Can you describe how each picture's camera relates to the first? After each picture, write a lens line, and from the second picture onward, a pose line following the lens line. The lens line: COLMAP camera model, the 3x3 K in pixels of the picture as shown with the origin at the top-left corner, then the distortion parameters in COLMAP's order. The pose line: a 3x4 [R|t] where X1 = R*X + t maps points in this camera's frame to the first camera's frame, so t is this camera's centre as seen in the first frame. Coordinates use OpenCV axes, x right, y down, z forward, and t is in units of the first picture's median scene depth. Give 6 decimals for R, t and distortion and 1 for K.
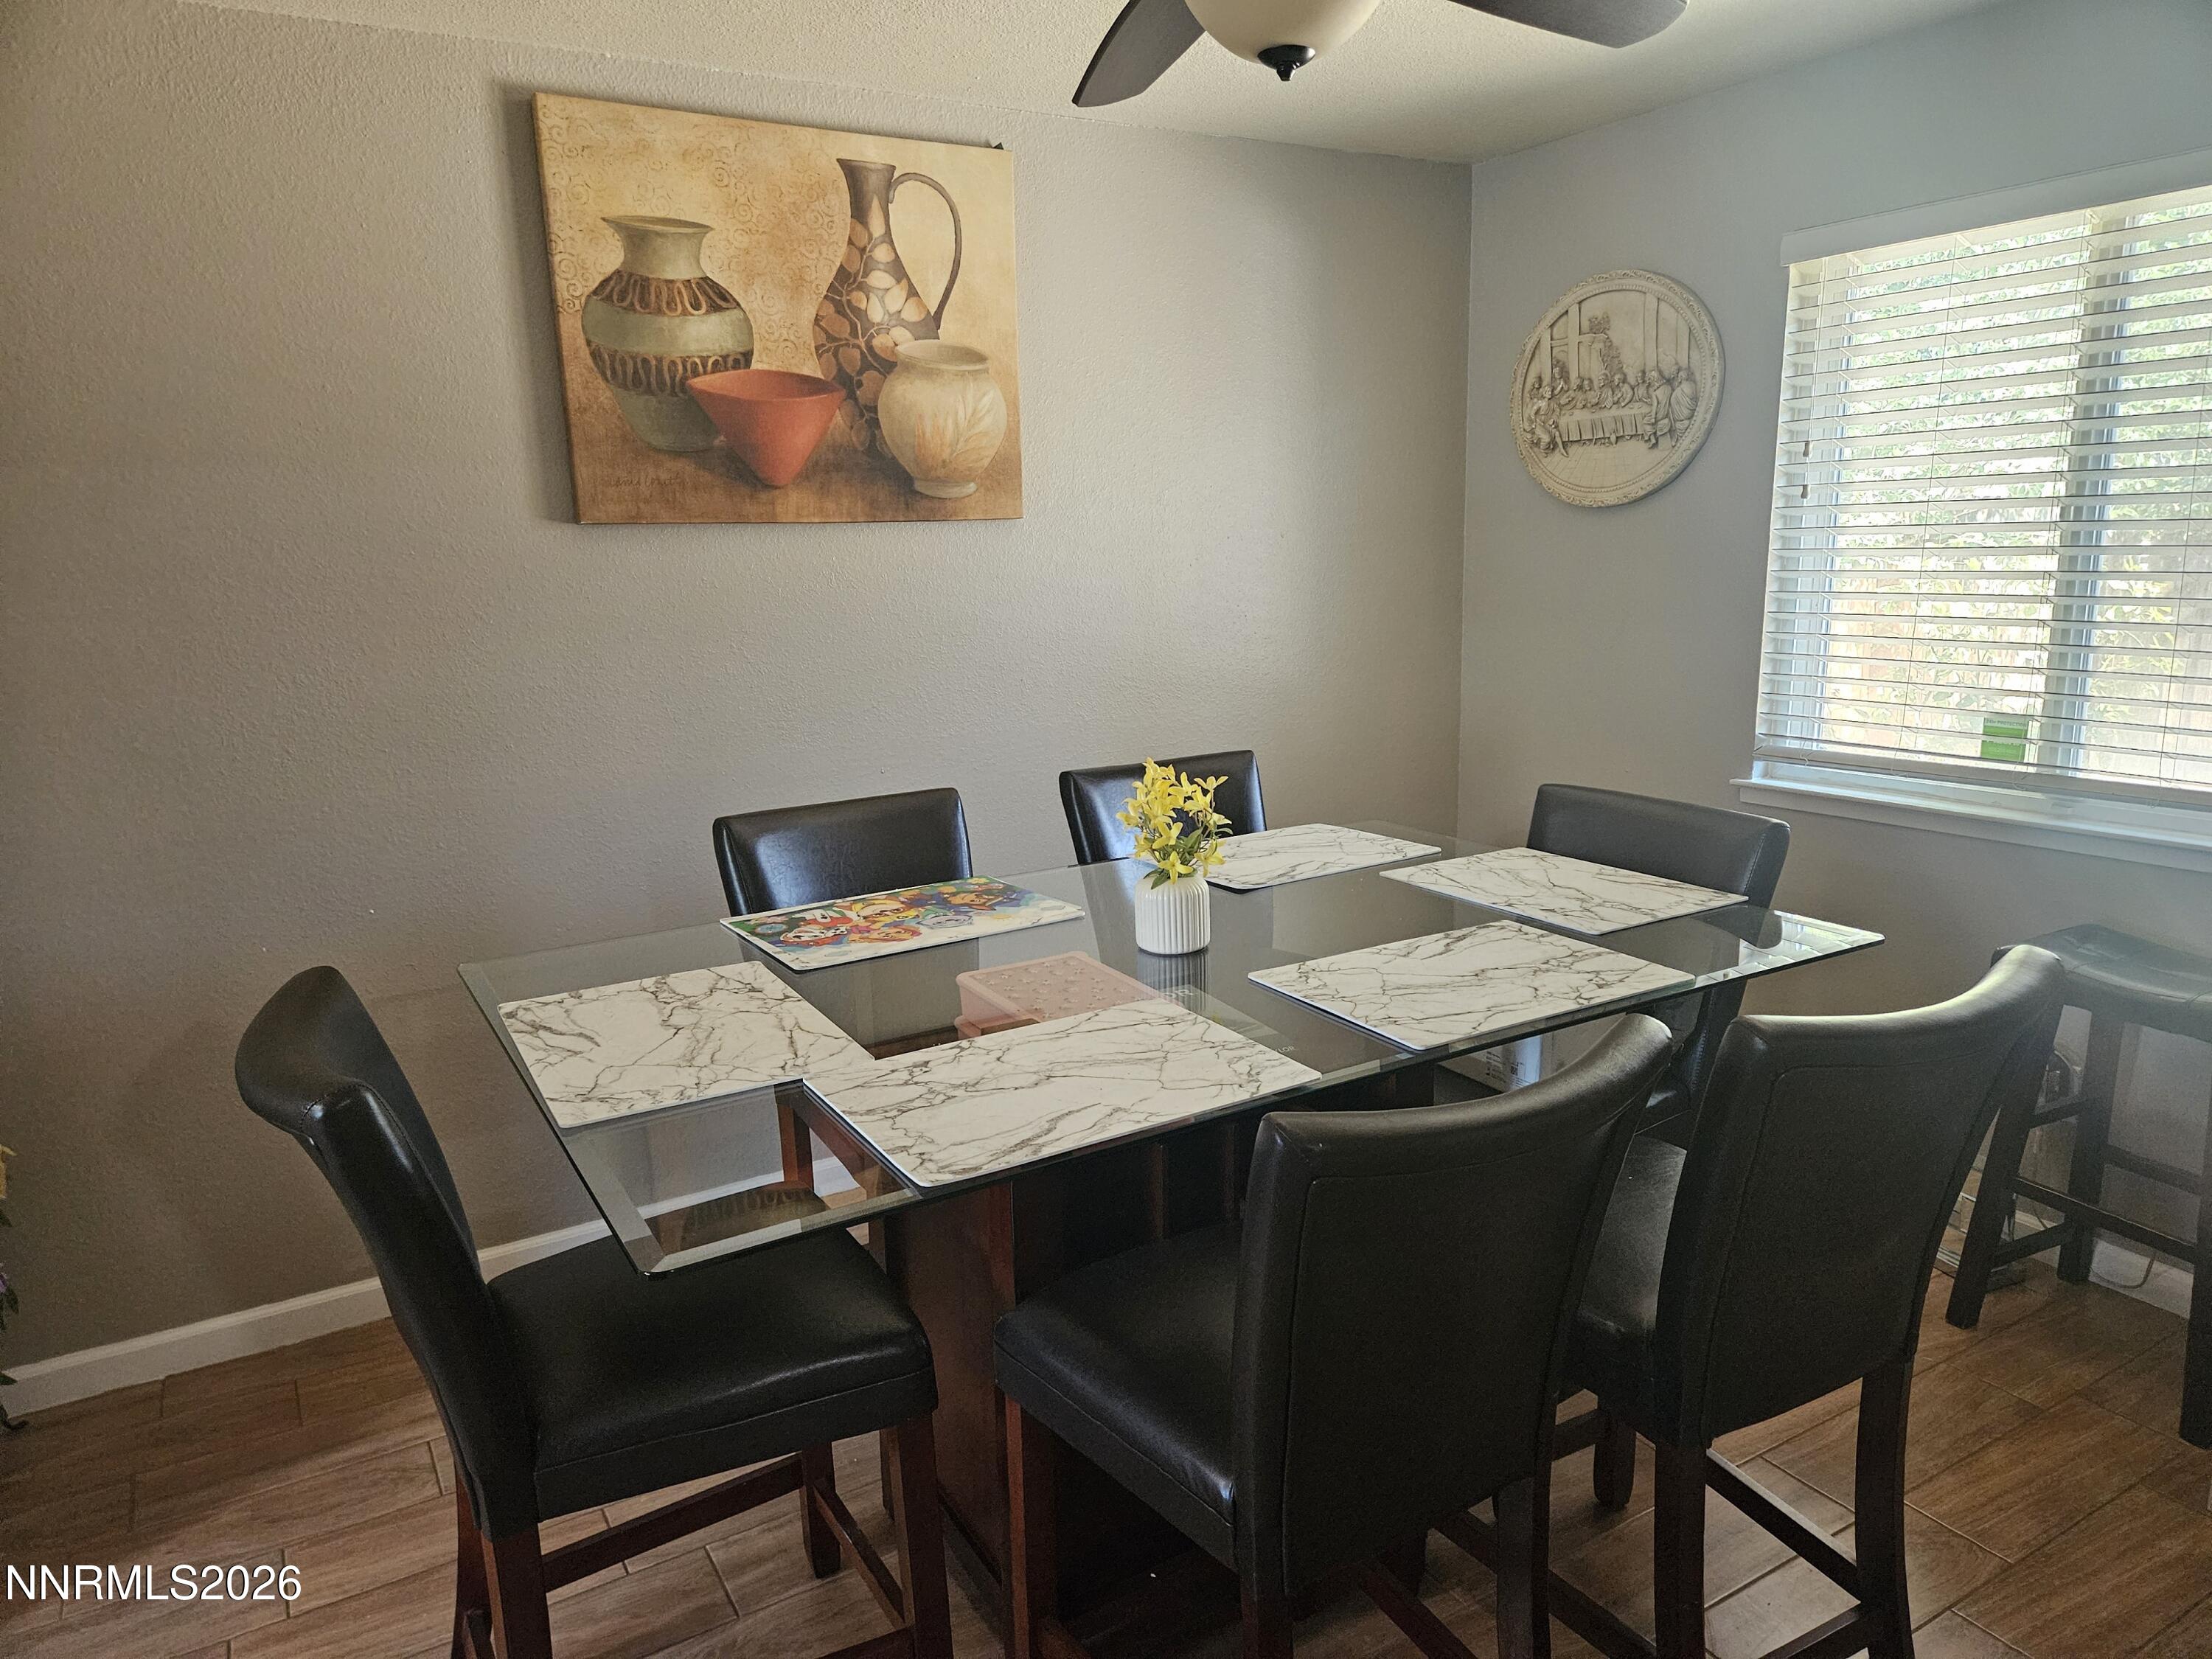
lens RADIAL K [[1505.7, 0, 1086.0], [0, 1505.7, 848.8], [0, 0, 1]] dist [0.126766, -0.031853]
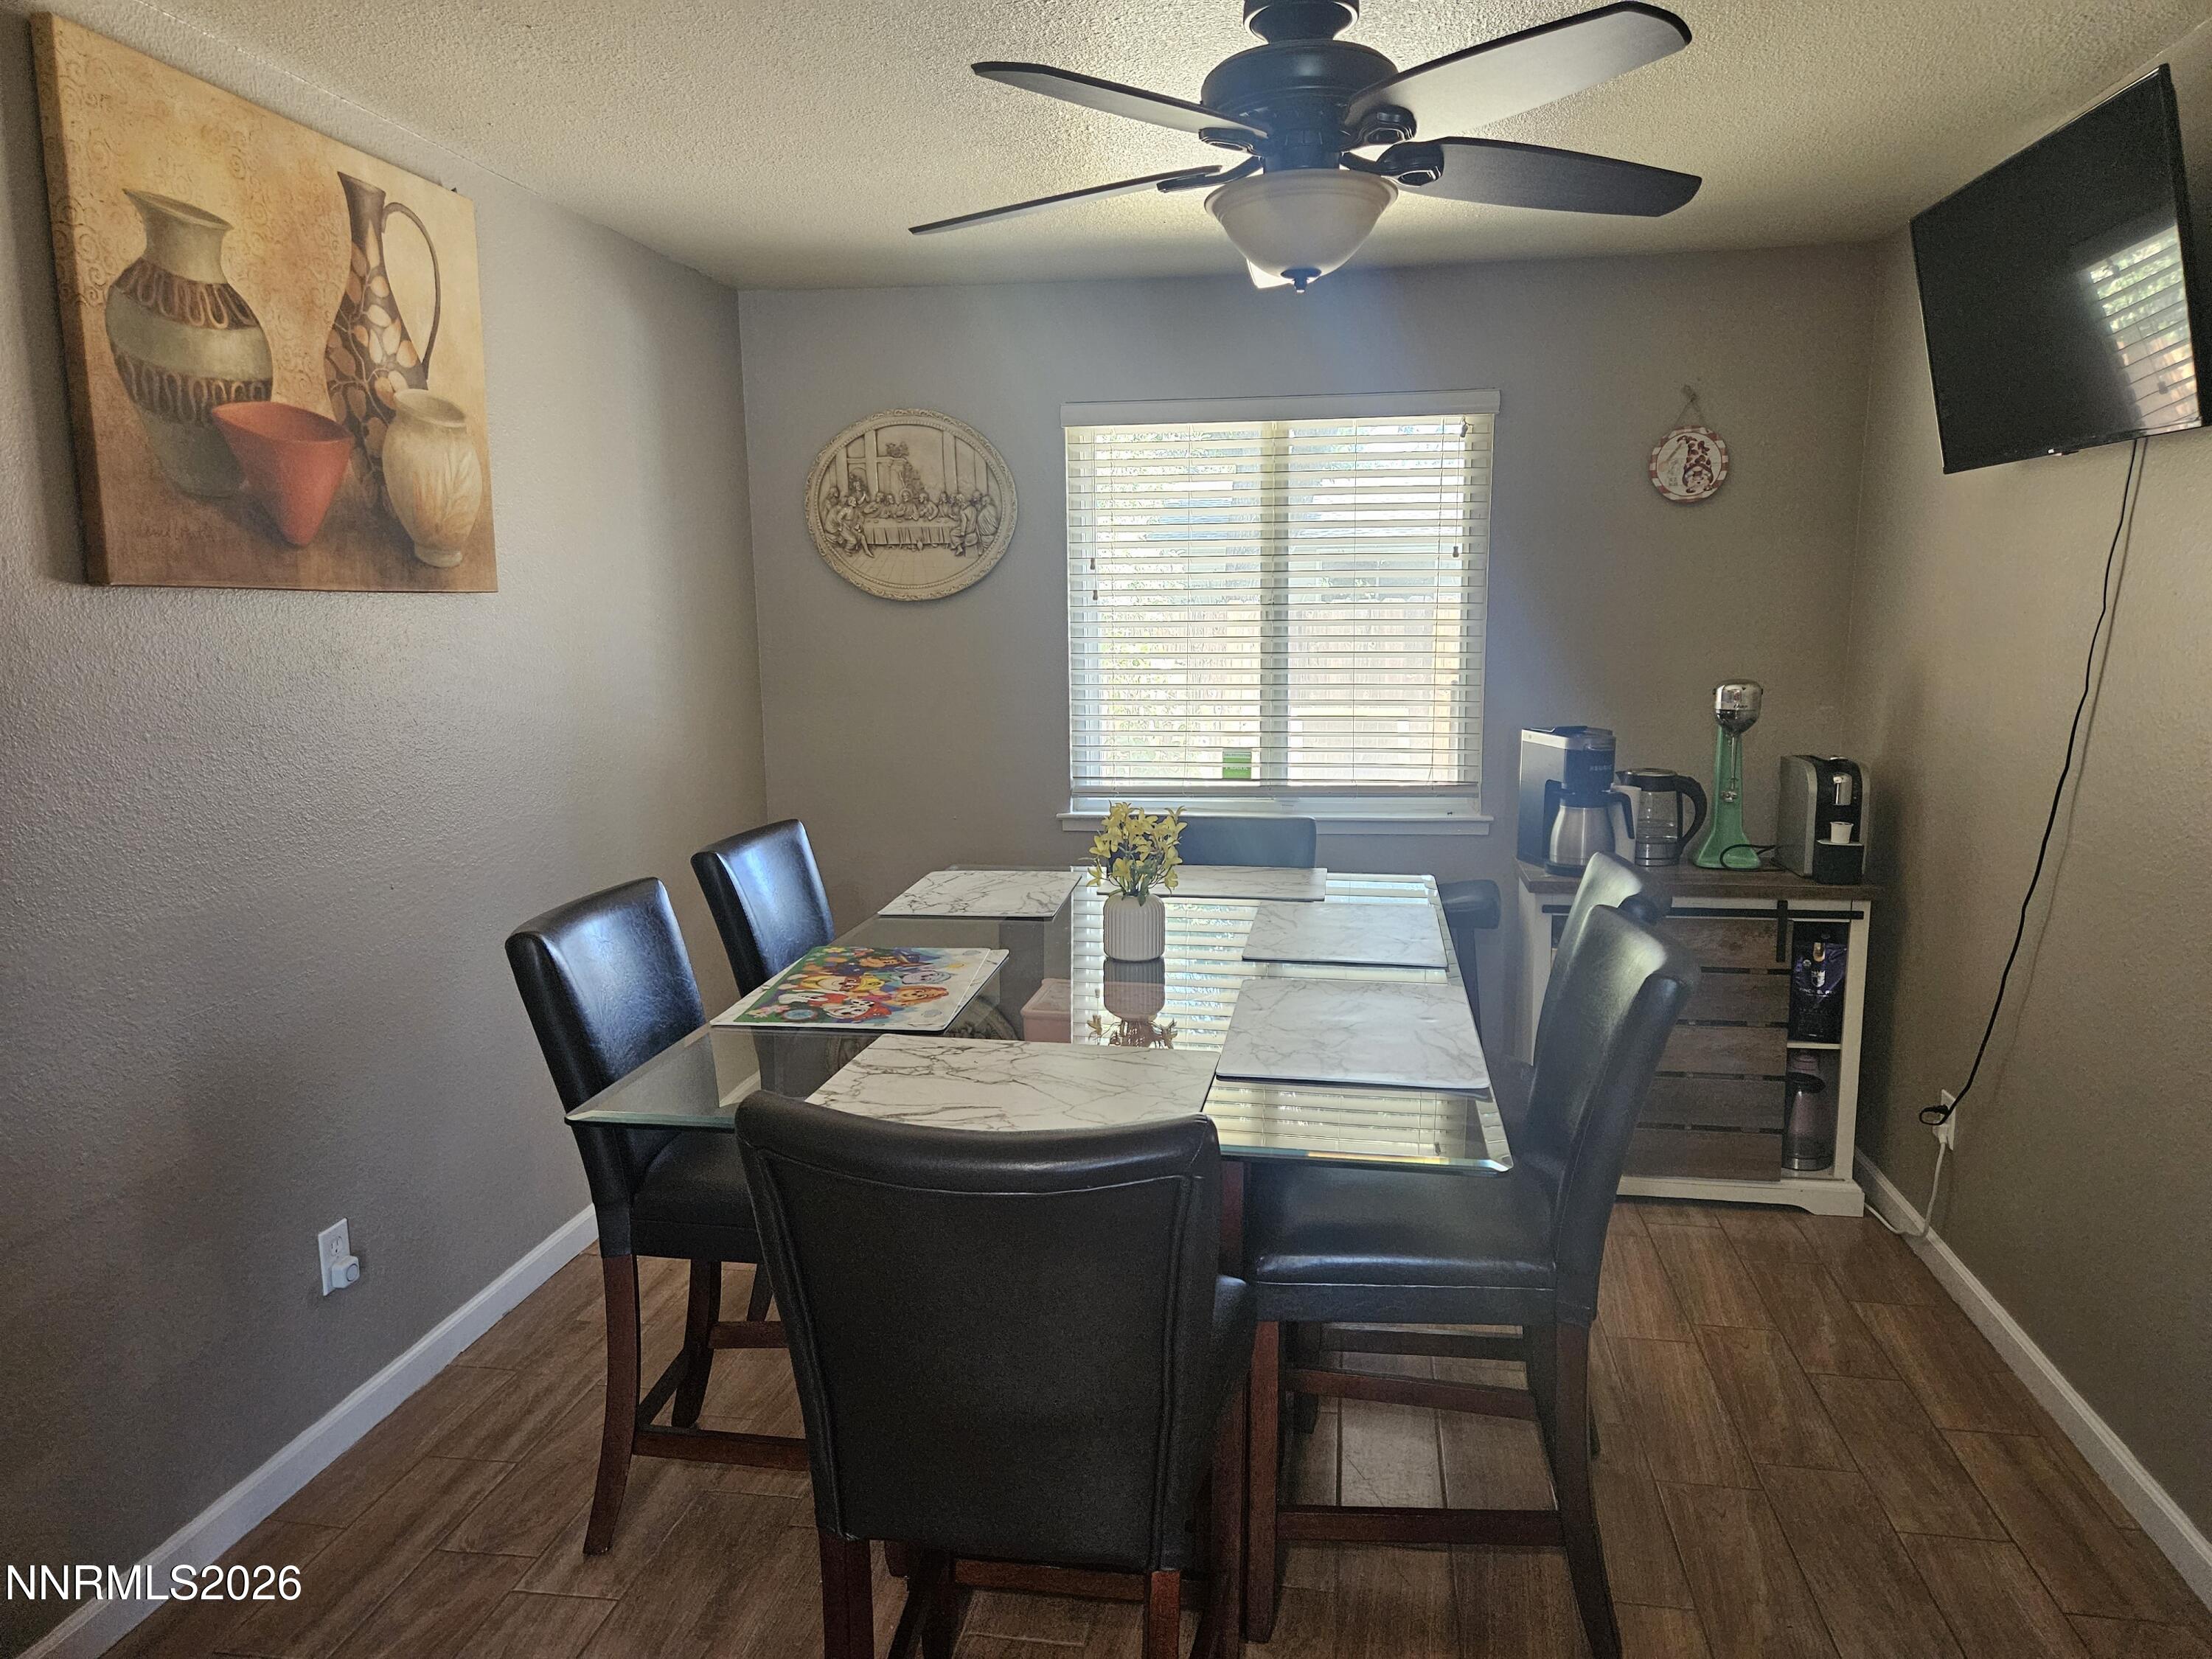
lens RADIAL K [[1505.7, 0, 1113.4], [0, 1505.7, 821.6], [0, 0, 1]] dist [0.126766, -0.031853]
pose [[0.661070, -0.091877, 0.744678, -0.542579], [0.152639, 0.988189, -0.013581, -0.016172], [-0.734634, 0.122645, 0.667286, 0.148588]]
